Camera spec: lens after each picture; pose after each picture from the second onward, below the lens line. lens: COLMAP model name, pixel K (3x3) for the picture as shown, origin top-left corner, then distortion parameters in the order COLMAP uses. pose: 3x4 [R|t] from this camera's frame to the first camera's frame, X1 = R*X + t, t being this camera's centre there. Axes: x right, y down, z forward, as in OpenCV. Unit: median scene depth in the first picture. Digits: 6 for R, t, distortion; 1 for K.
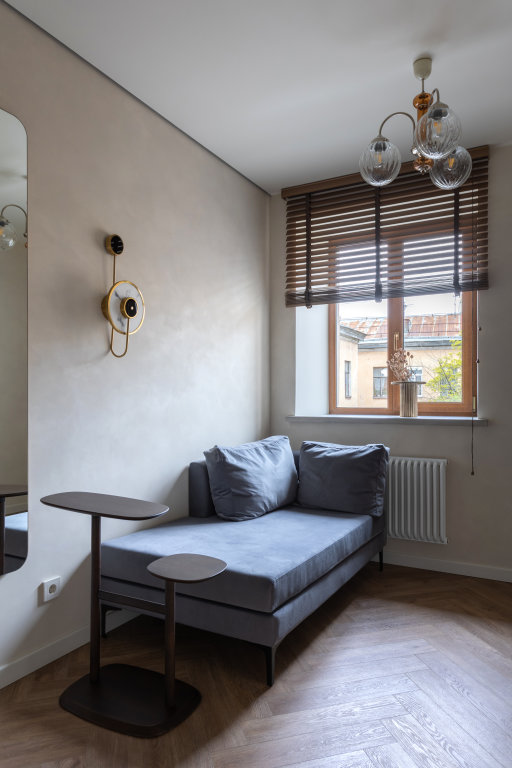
lens RADIAL K [[513.6, 0, 256.9], [0, 513.6, 400.3], [0, 0, 1]] dist [0.042969, 0.002919]
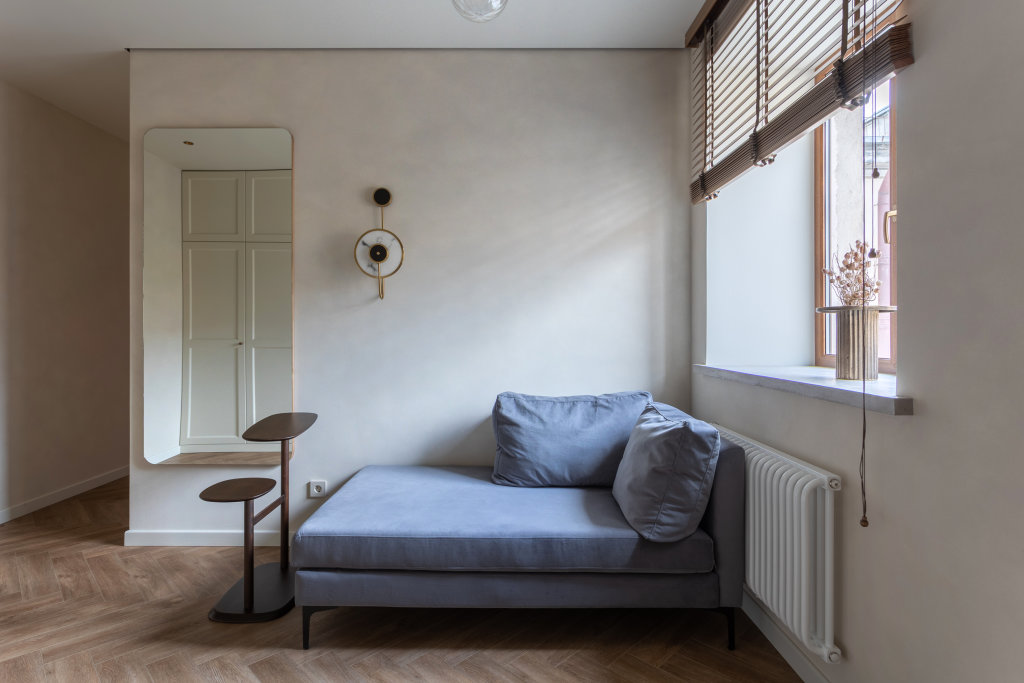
lens RADIAL K [[519.8, 0, 488.9], [0, 519.8, 323.4], [0, 0, 1]] dist [-0.009040, 0.005818]
pose [[0.494004, -0.007873, -0.869424, 0.664929], [0.000720, 0.999962, -0.008646, -0.018958], [0.869459, 0.003645, 0.493991, 0.544926]]
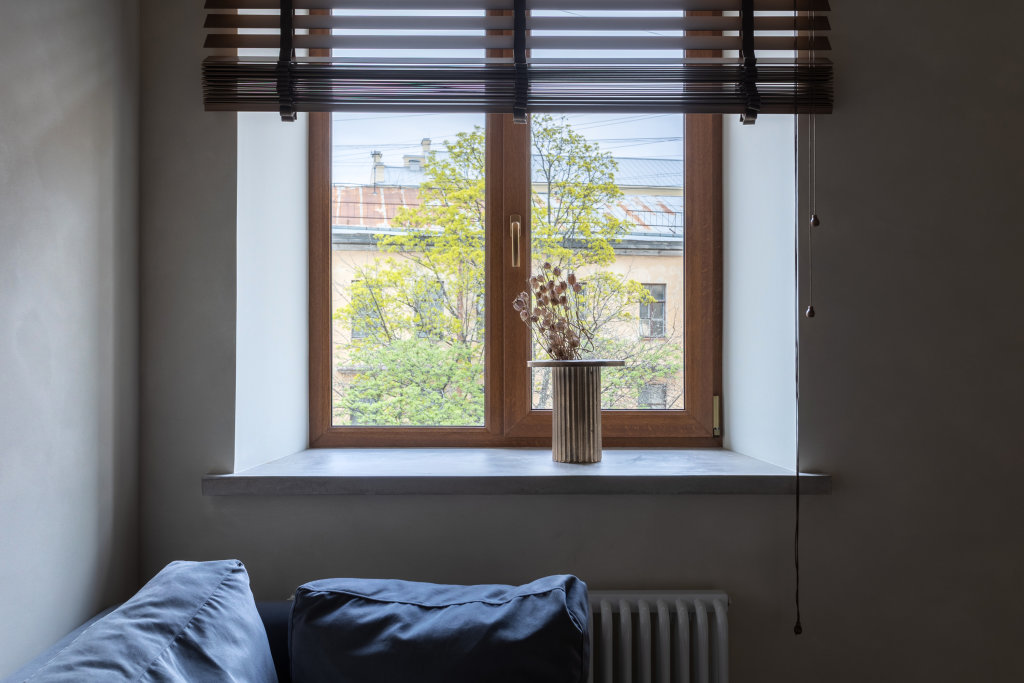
lens RADIAL K [[967.5, 0, 530.0], [0, 967.5, 334.5], [0, 0, 1]] dist [-0.010828, 0.000000]
pose [[0.855452, -0.001836, 0.517880, -0.090622], [0.005094, 0.999975, -0.004870, -0.061783], [-0.517858, 0.006804, 0.855440, 0.549036]]
